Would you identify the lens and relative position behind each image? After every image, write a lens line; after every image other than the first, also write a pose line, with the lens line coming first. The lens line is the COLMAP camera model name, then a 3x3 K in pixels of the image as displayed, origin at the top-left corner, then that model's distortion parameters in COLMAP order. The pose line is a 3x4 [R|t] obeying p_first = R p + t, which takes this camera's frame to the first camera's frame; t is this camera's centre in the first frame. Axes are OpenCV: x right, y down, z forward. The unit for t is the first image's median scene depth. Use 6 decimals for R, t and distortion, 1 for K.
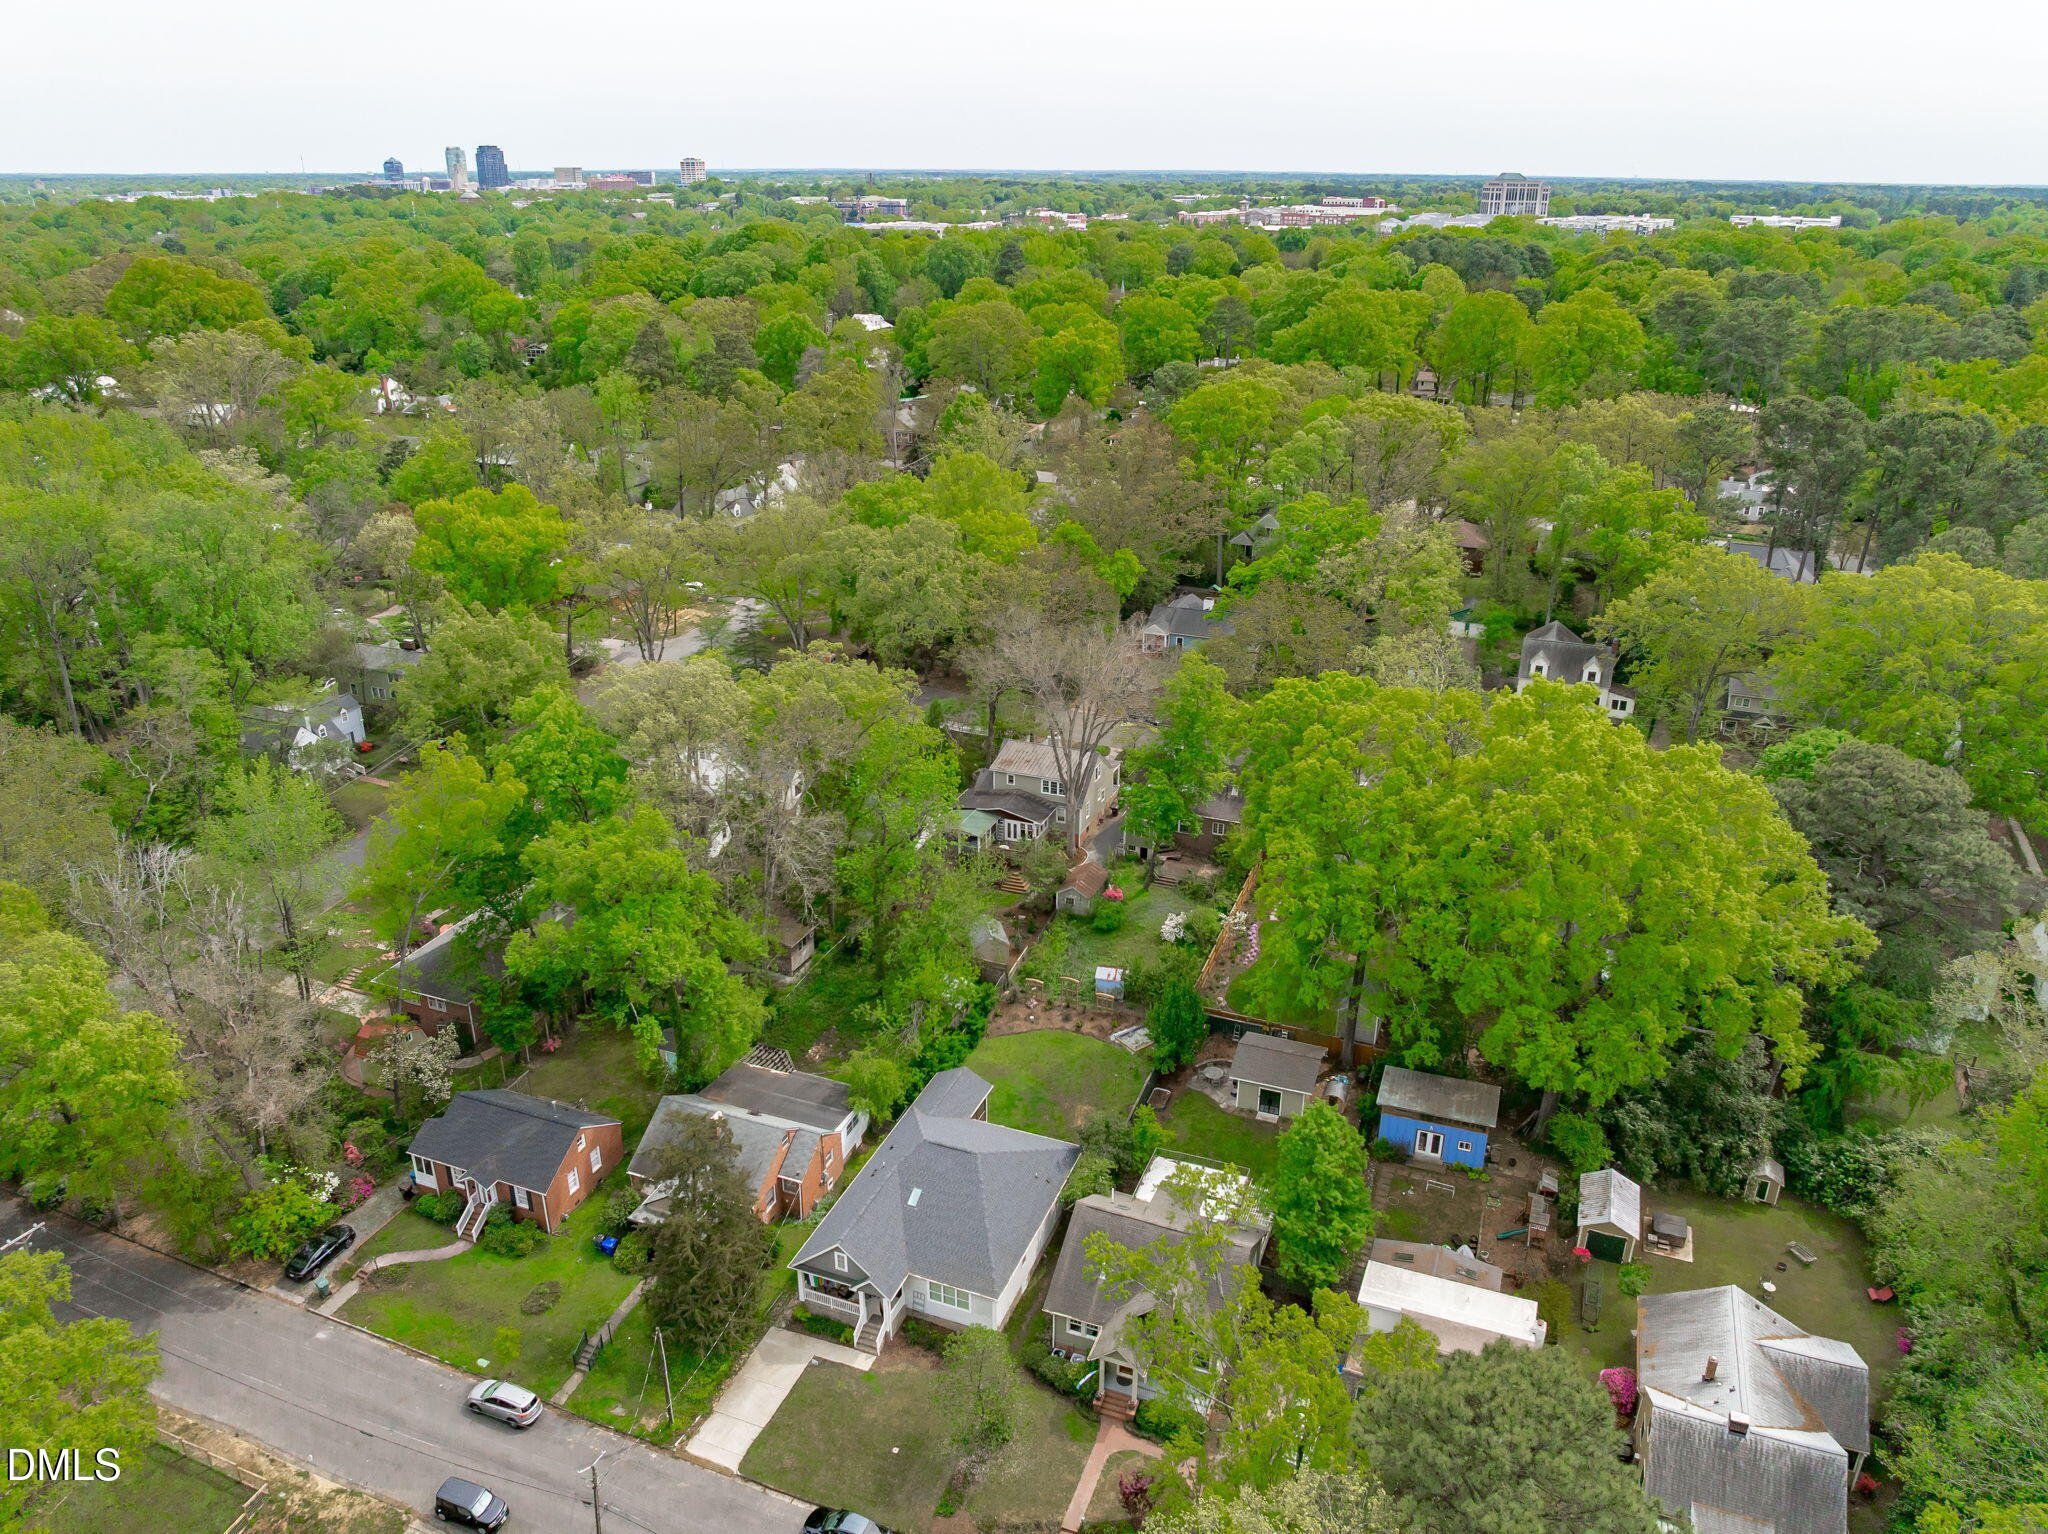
lens RADIAL K [[1443.4, 0, 1024.0], [0, 1443.4, 767.0], [0, 0, 1]] dist [-0.040789, -0.001498]
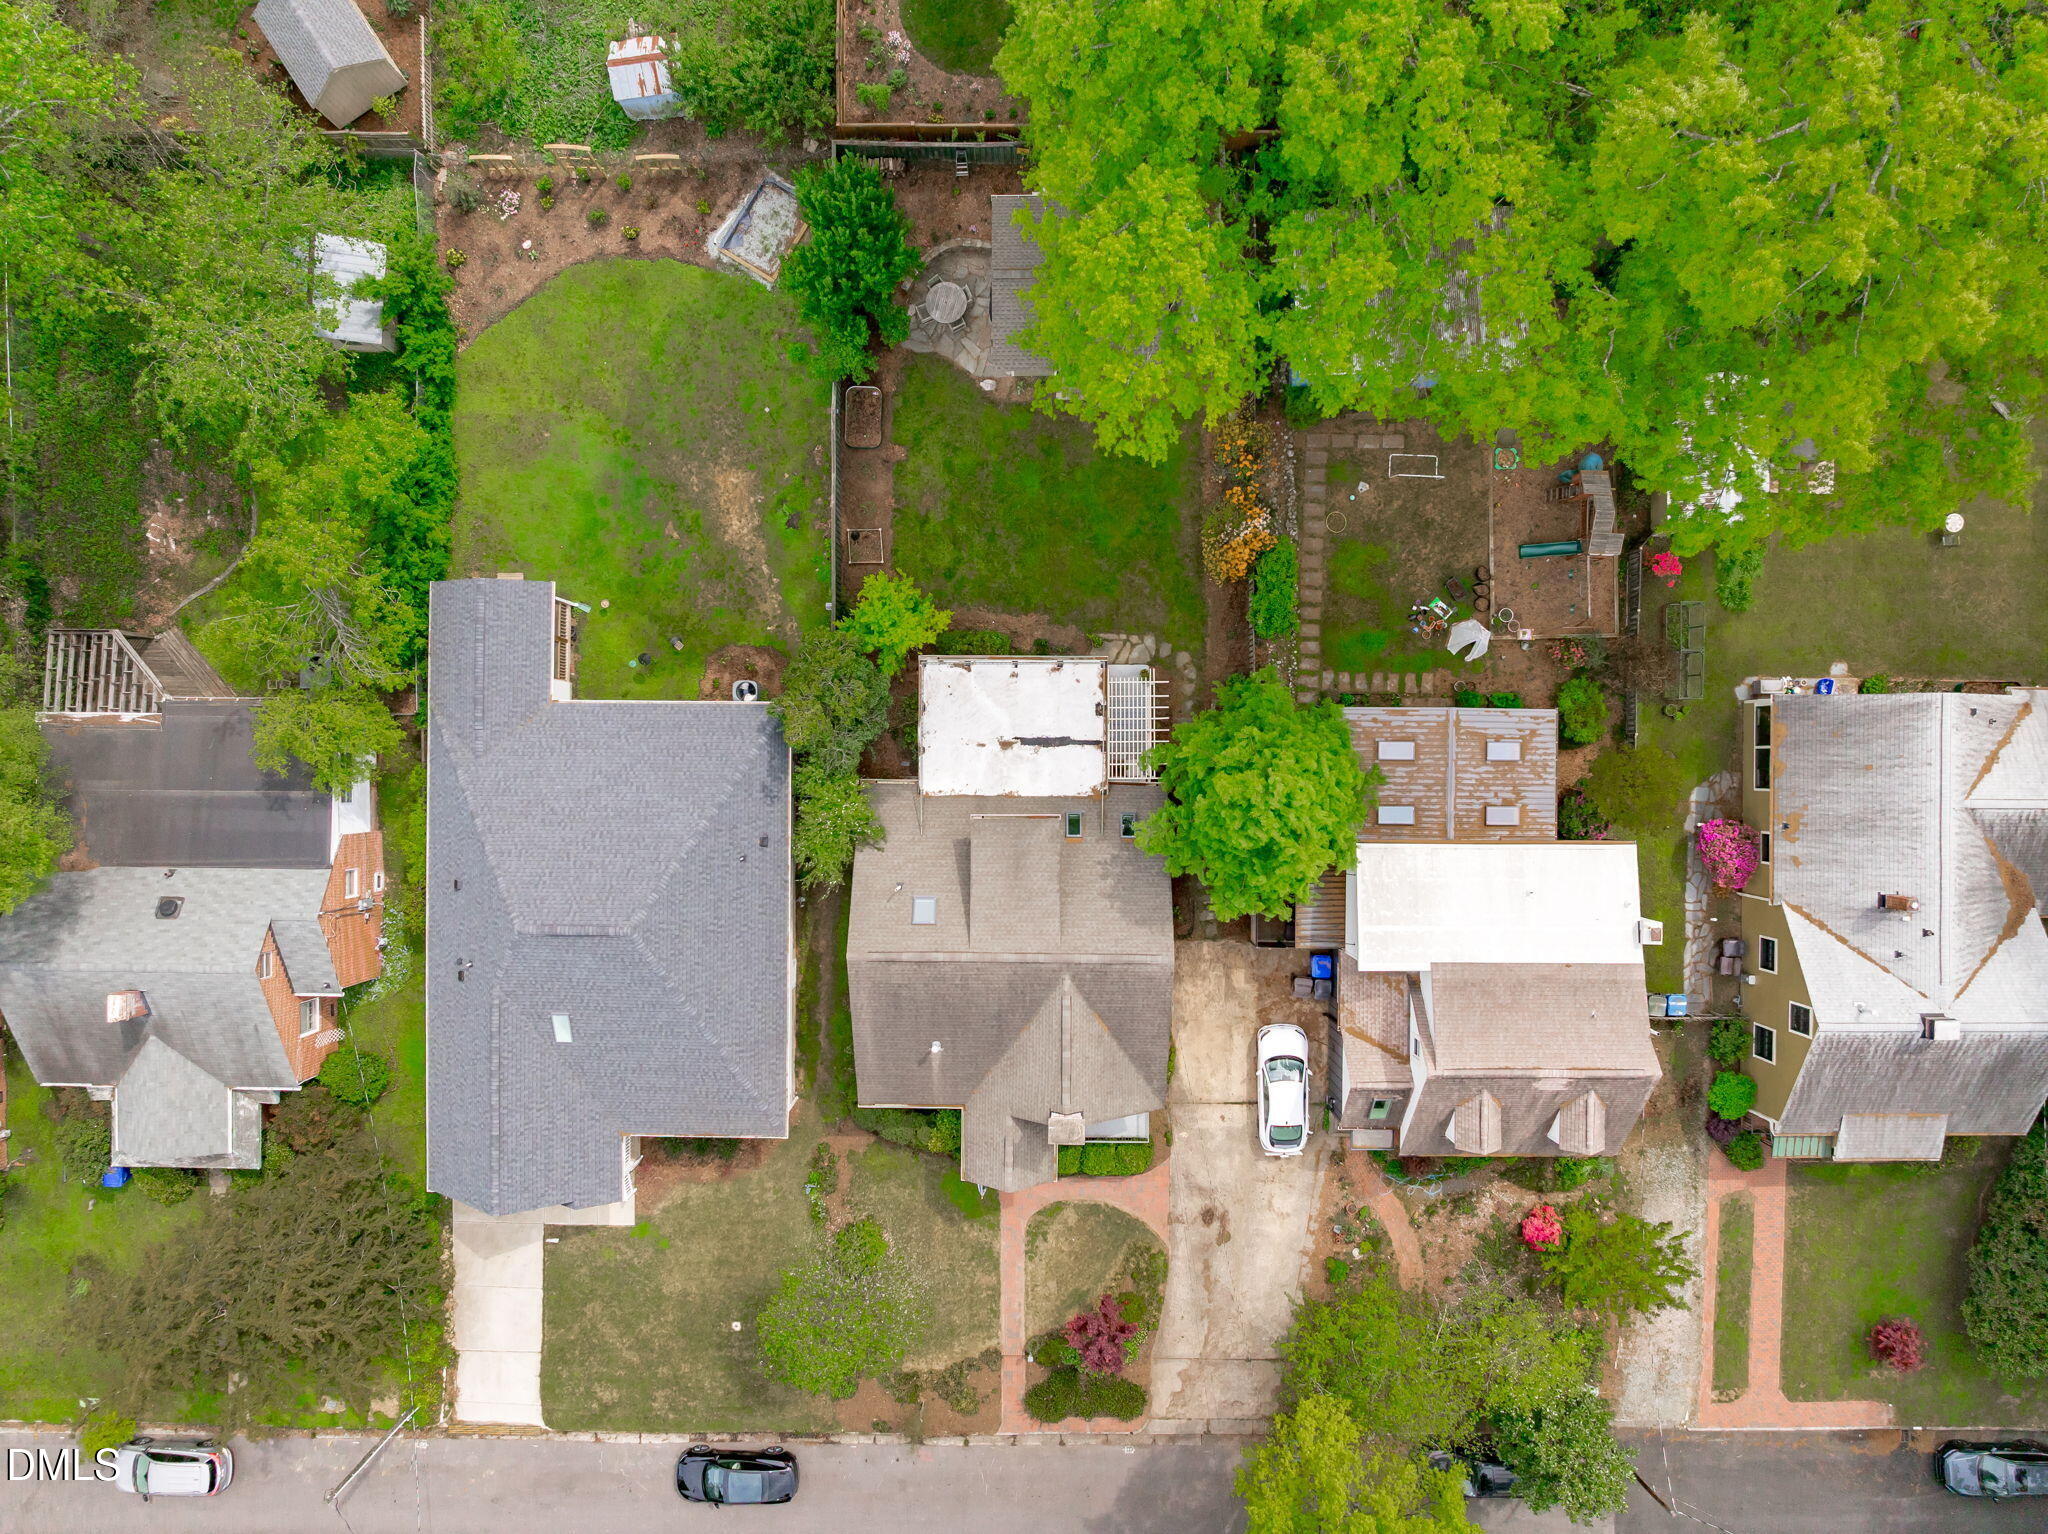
lens RADIAL K [[1443.4, 0, 1024.0], [0, 1443.4, 767.0], [0, 0, 1]] dist [-0.040789, -0.001498]
pose [[0.933826, -0.357433, -0.014538, 0.143997], [0.151881, 0.359352, 0.920760, -0.232385], [-0.323886, -0.862037, 0.389860, 0.897236]]
